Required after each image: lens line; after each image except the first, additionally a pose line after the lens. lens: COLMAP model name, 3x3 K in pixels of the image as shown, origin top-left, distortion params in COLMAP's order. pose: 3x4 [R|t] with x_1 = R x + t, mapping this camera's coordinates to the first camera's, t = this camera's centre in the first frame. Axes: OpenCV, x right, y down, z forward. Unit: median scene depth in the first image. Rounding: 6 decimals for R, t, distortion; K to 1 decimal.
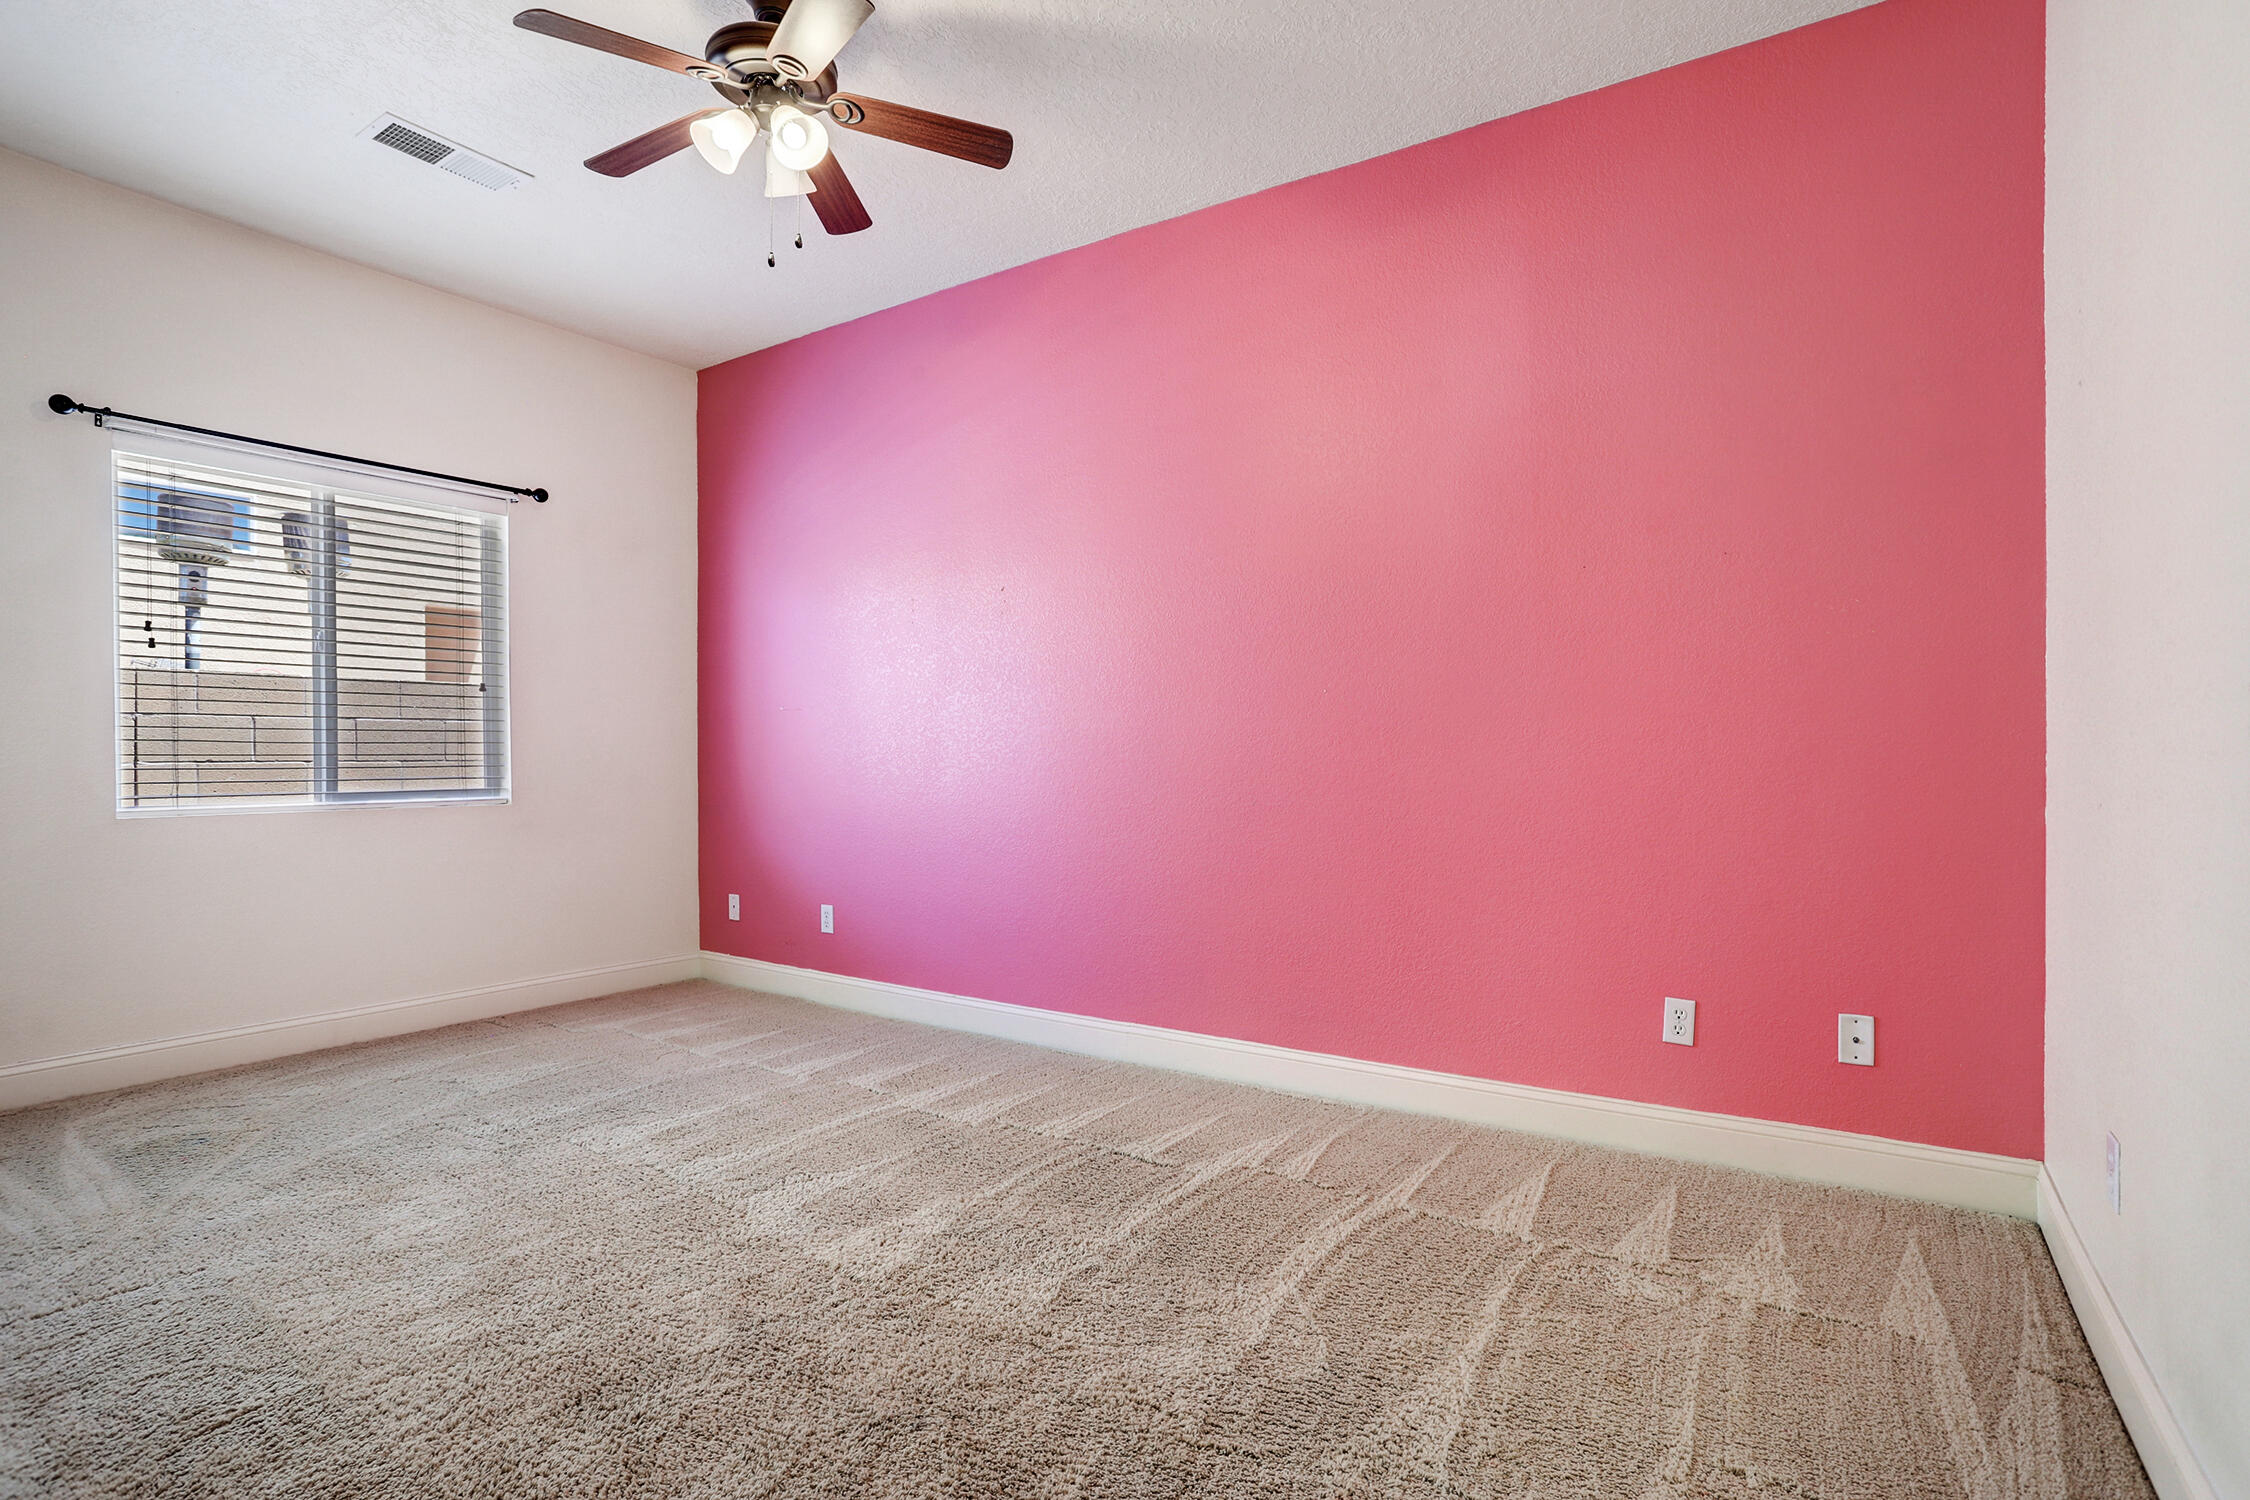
lens RADIAL K [[1090.5, 0, 1122.4], [0, 1090.5, 750.4], [0, 0, 1]] dist [-0.045293, 0.015590]
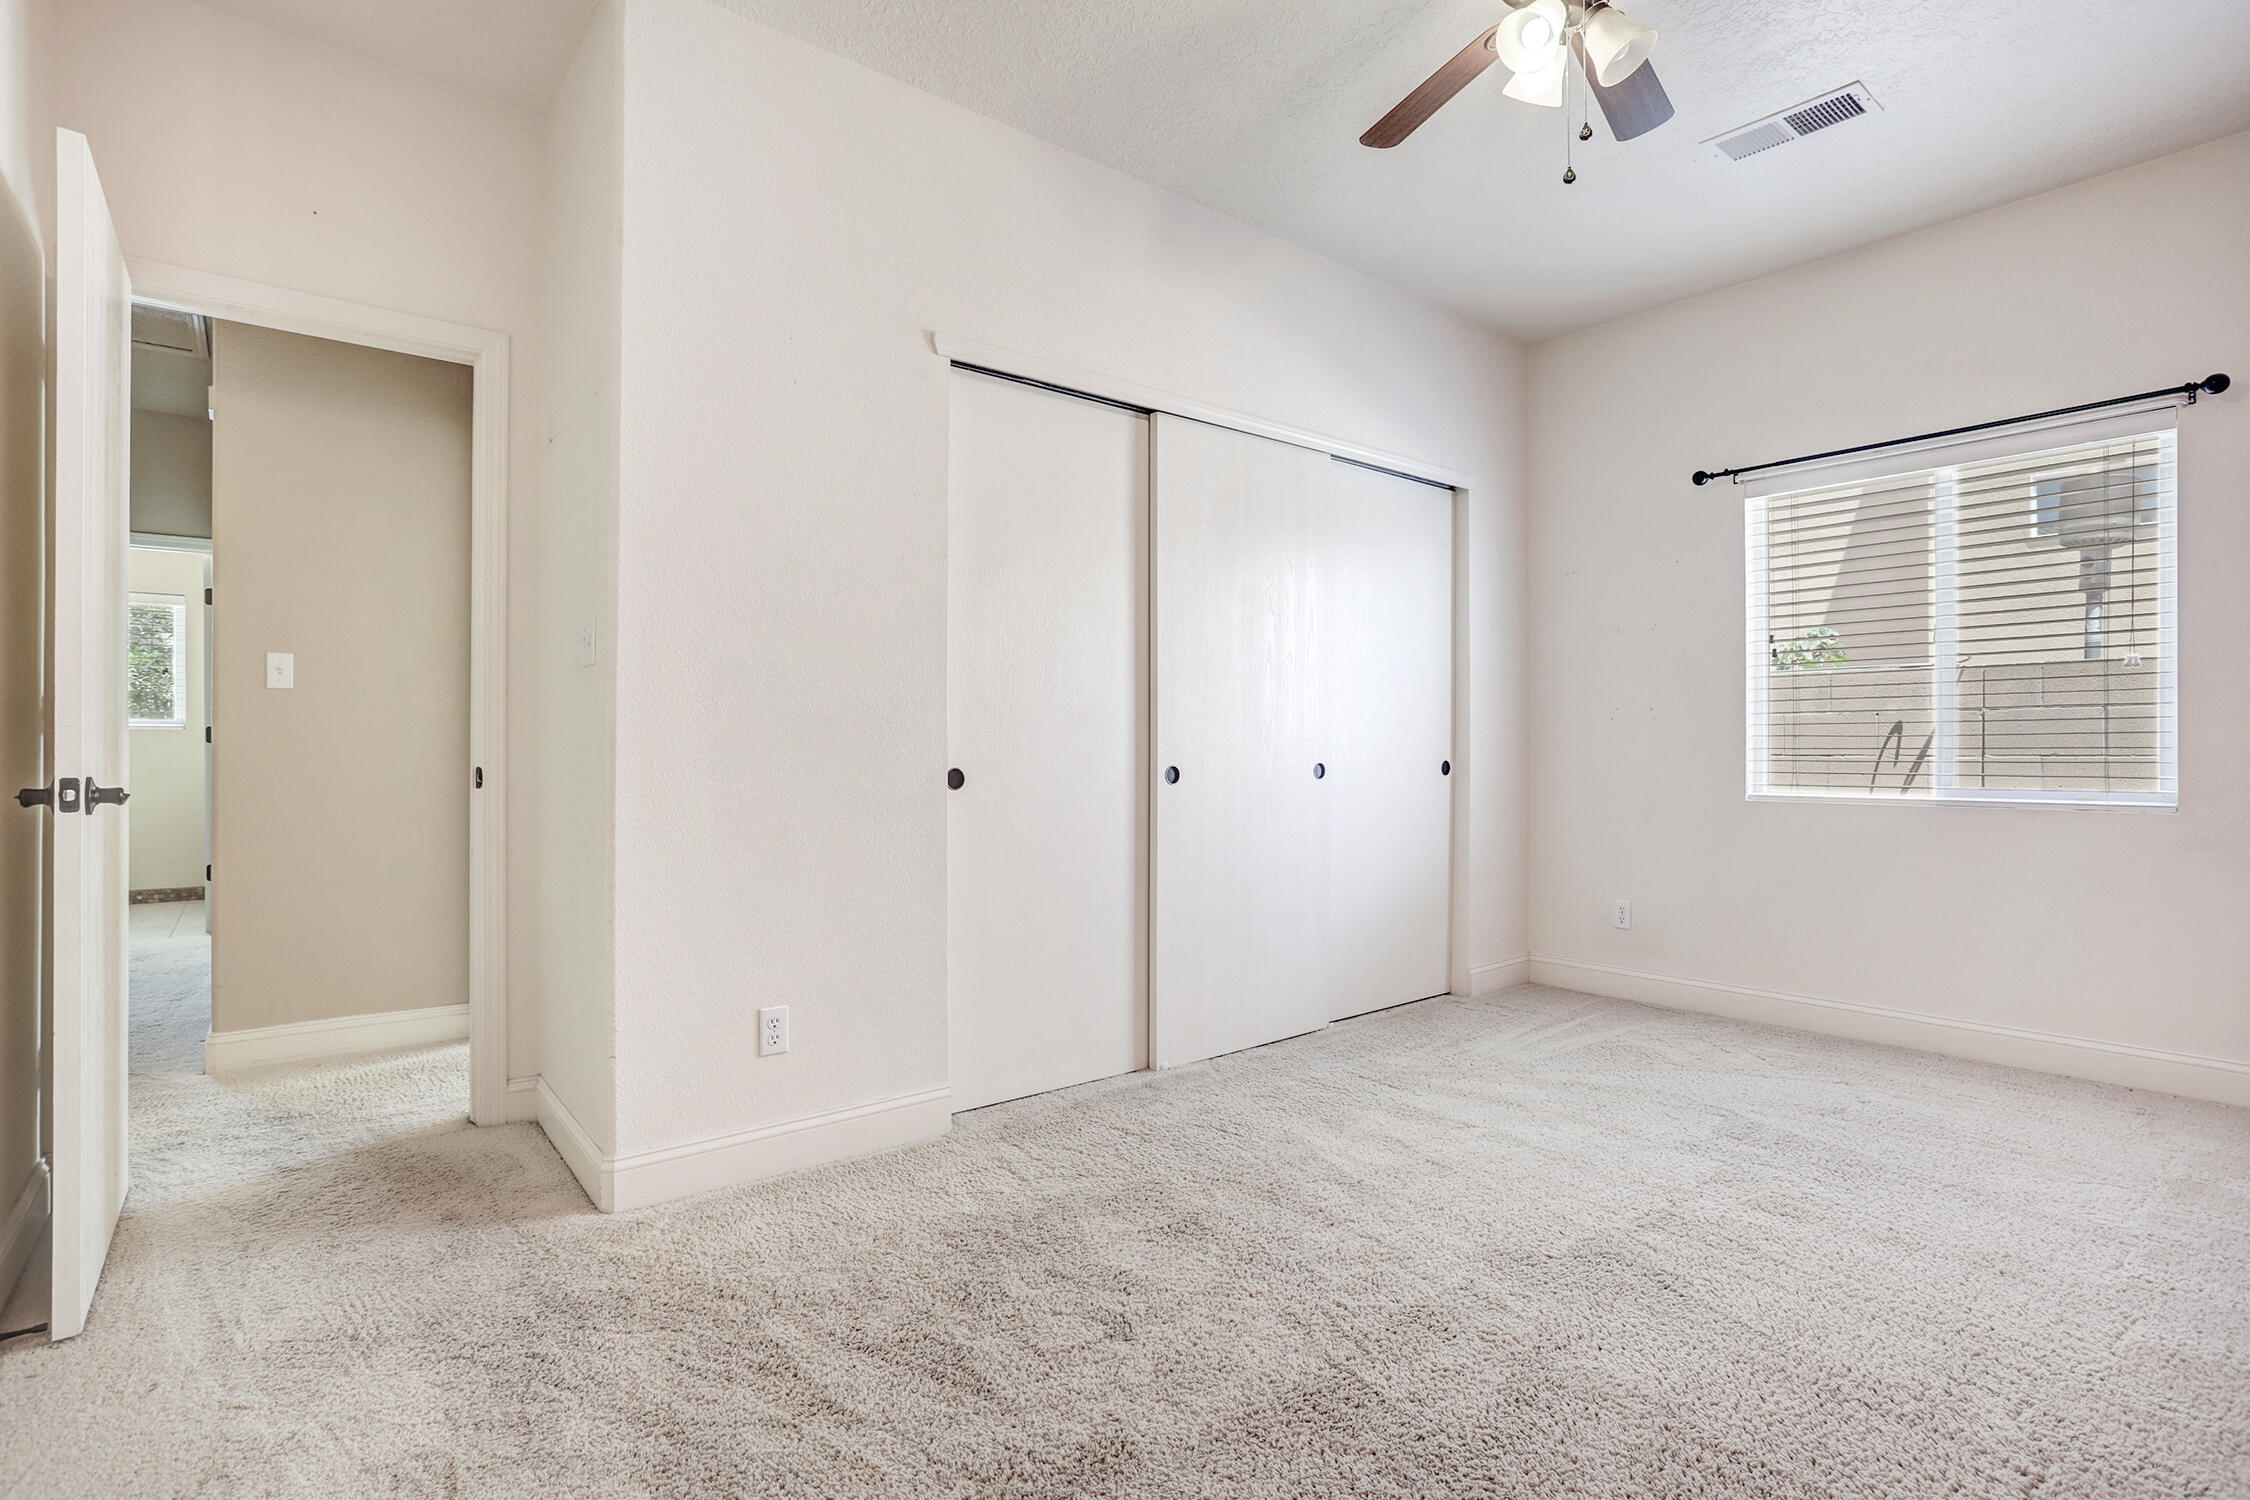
lens RADIAL K [[1090.5, 0, 1108.4], [0, 1090.5, 752.6], [0, 0, 1]] dist [-0.045293, 0.015590]
pose [[-0.274609, 0.005357, -0.961541, 0.317262], [0.002017, 0.999985, 0.004995, 0.002191], [0.961554, -0.000568, -0.274616, 0.456352]]
